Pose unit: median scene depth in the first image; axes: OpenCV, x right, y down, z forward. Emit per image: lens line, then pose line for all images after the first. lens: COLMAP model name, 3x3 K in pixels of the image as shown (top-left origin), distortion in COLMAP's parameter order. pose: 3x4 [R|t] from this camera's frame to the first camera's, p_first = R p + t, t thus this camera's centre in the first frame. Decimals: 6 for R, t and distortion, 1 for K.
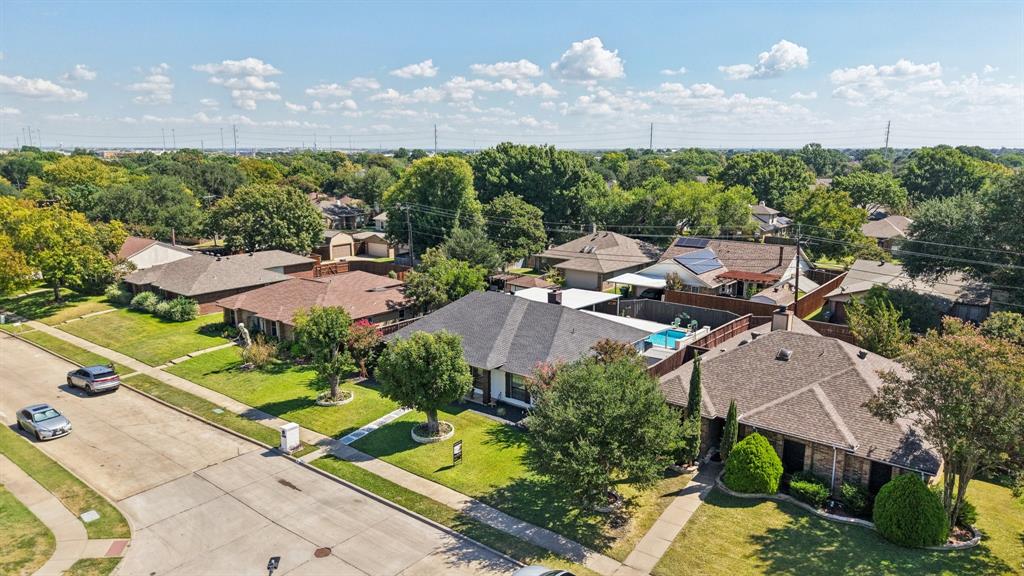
lens RADIAL K [[694.6, 0, 512.0], [0, 694.6, 288.0], [0, 0, 1]] dist [0.032746, -0.036649]
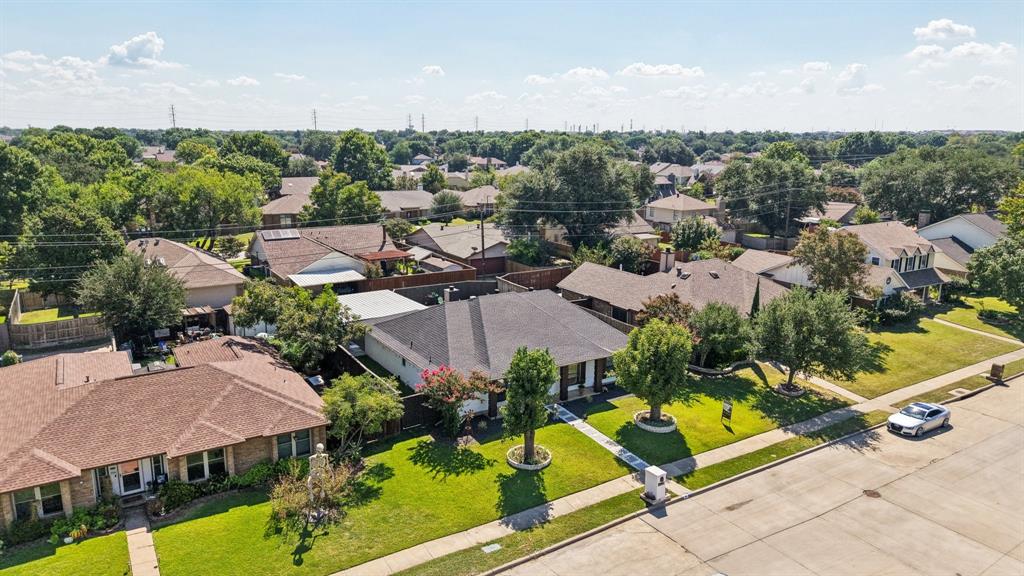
lens RADIAL K [[694.6, 0, 512.0], [0, 694.6, 288.0], [0, 0, 1]] dist [0.032746, -0.036649]
pose [[0.333620, -0.205720, 0.919988, -1.138652], [0.180547, 0.971777, 0.151829, -0.182957], [-0.925257, 0.115448, 0.361346, 0.851134]]
